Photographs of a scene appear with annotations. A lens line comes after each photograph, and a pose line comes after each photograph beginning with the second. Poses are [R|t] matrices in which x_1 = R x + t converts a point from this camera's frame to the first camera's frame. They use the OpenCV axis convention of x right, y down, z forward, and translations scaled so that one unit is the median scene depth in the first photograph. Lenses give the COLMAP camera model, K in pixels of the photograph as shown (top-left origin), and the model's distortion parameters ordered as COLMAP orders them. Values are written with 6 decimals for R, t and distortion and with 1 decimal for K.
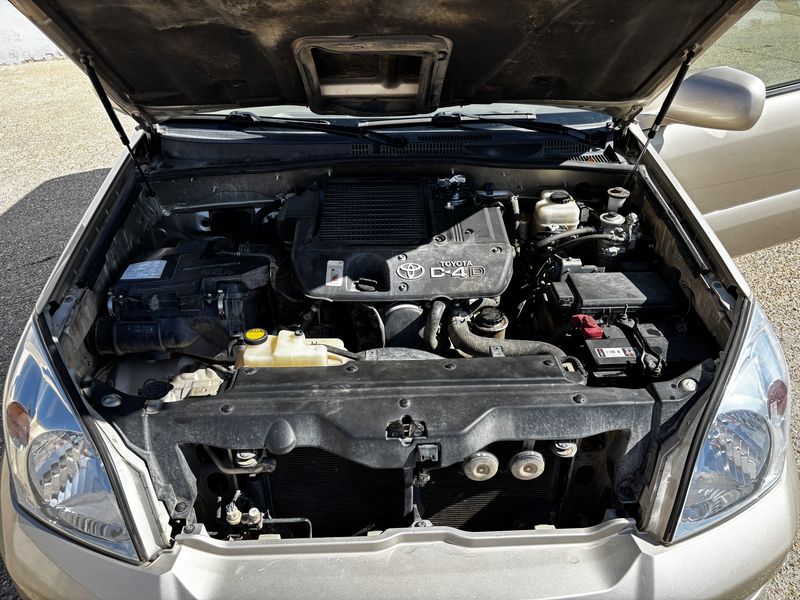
lens RADIAL K [[605.5, 0, 399.7], [0, 605.5, 297.0], [0, 0, 1]] dist [0.051656, -0.055429]
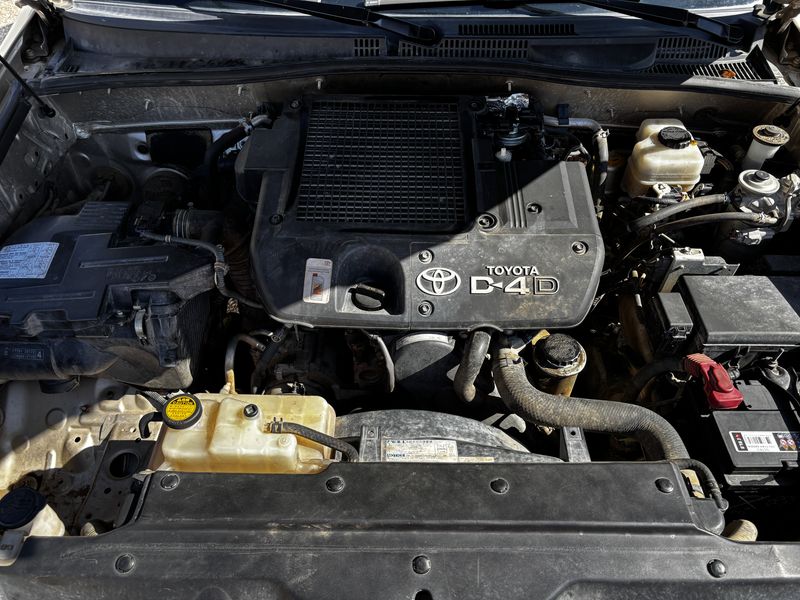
lens RADIAL K [[608.2, 0, 400.0], [0, 608.2, 300.0], [0, 0, 1]] dist [0.030739, -0.031225]
pose [[0.999033, 0.037455, -0.023027, -0.006732], [-0.030586, 0.968281, 0.247985, -0.174467], [0.031585, -0.247041, 0.968490, 0.377054]]
